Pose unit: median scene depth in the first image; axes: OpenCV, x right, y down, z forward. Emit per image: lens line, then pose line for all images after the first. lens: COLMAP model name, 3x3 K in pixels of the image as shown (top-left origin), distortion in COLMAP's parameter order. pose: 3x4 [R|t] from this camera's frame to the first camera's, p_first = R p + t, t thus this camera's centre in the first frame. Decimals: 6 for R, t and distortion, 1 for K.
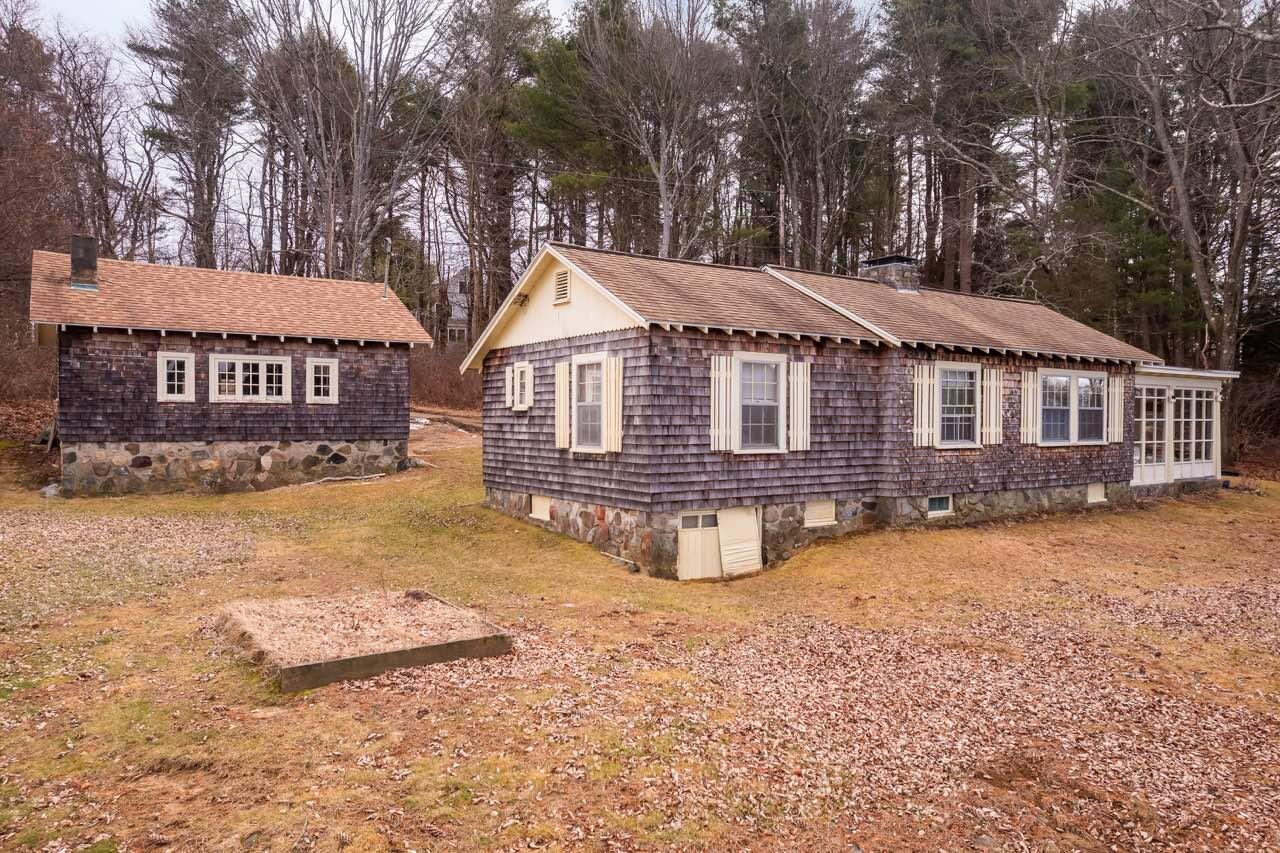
lens RADIAL K [[910.3, 0, 640.0], [0, 910.3, 426.5], [0, 0, 1]] dist [-0.084370, 0.072036]
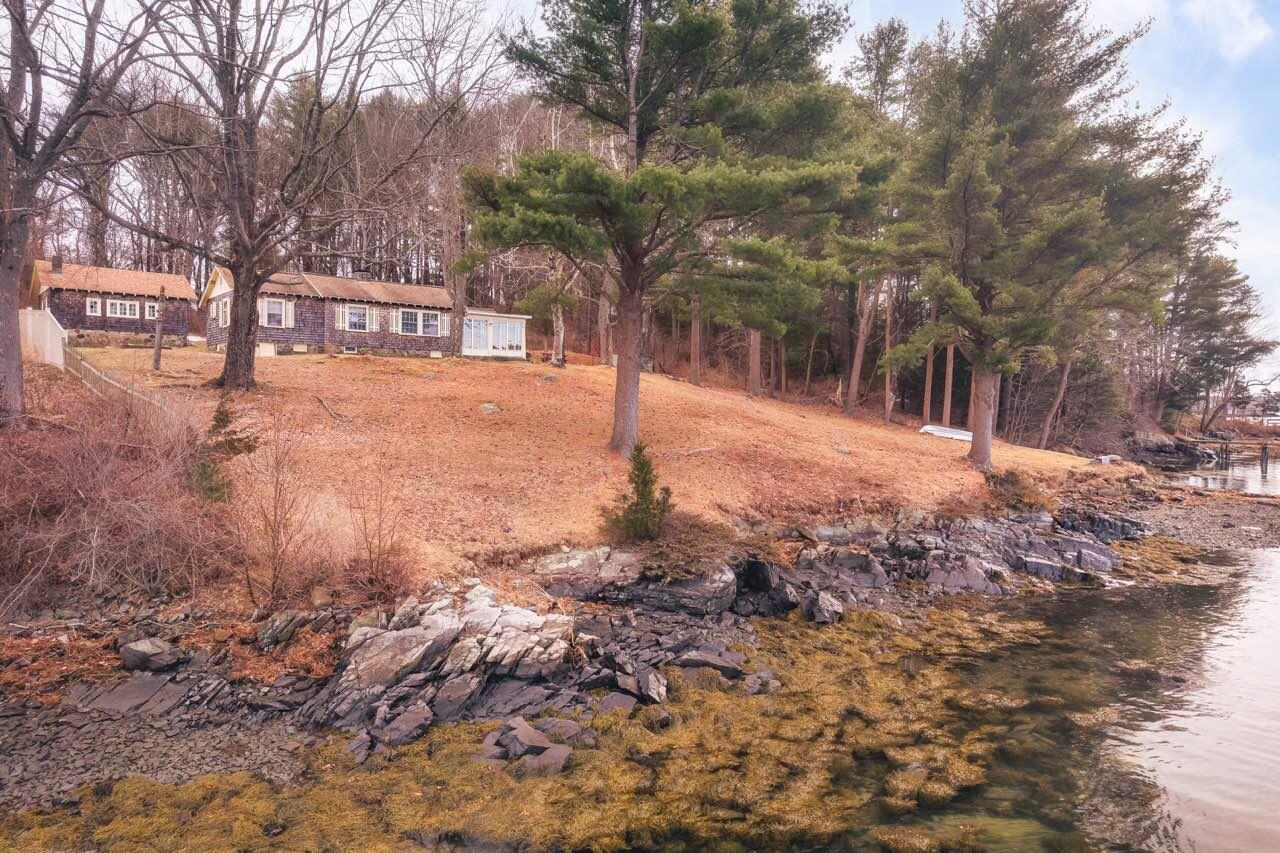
lens RADIAL K [[831.5, 0, 634.0], [0, 831.5, 424.3], [0, 0, 1]] dist [-0.053237, 0.051957]
pose [[0.992836, 0.001906, 0.119470, 0.941987], [-0.004077, 0.999831, 0.017937, 0.283996], [-0.119416, -0.018295, 0.992676, -1.937924]]
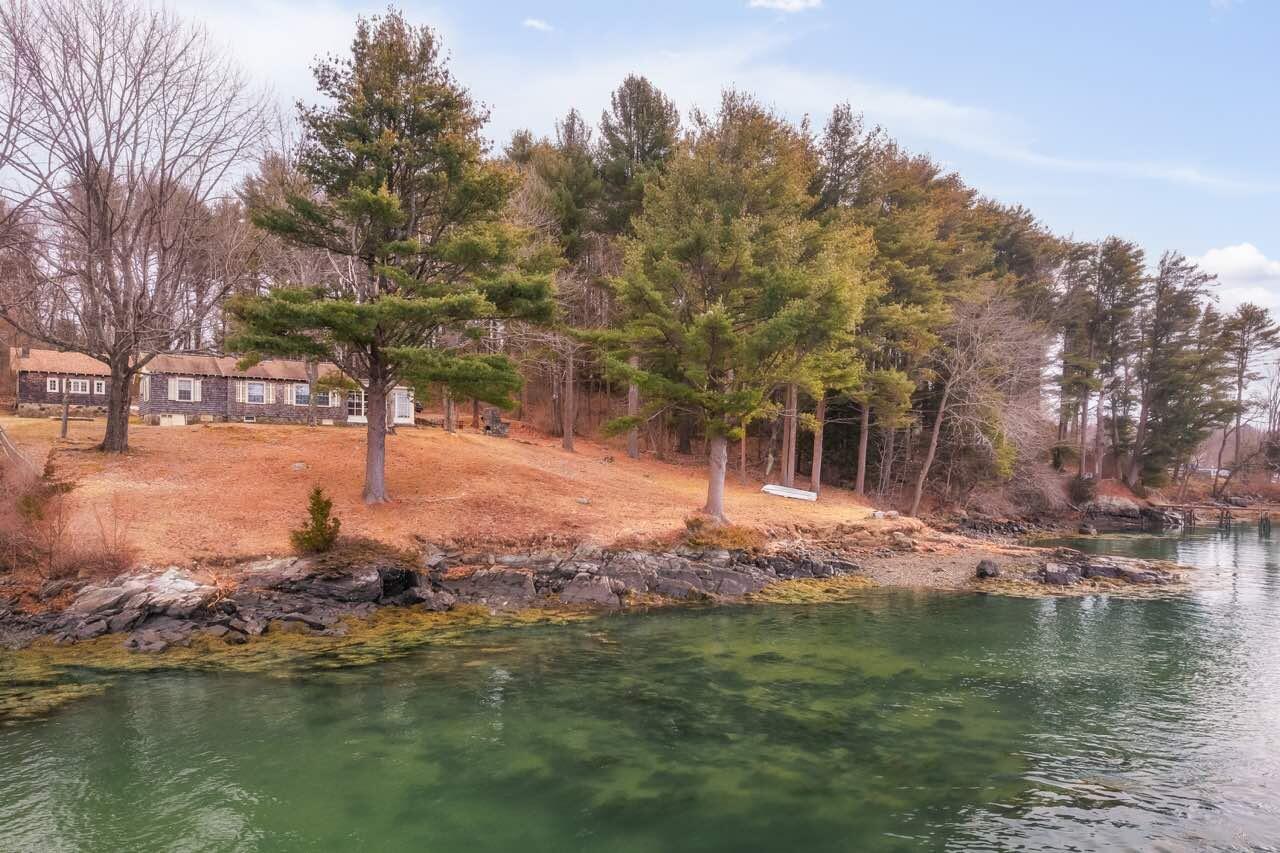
lens RADIAL K [[934.3, 0, 605.7], [0, 934.3, 484.5], [0, 0, 1]] dist [-0.077006, 0.087761]
pose [[0.999971, 0.006307, 0.004286, 1.753689], [-0.006356, 0.999913, 0.011546, 0.298754], [-0.004213, -0.011573, 0.999924, -2.803550]]
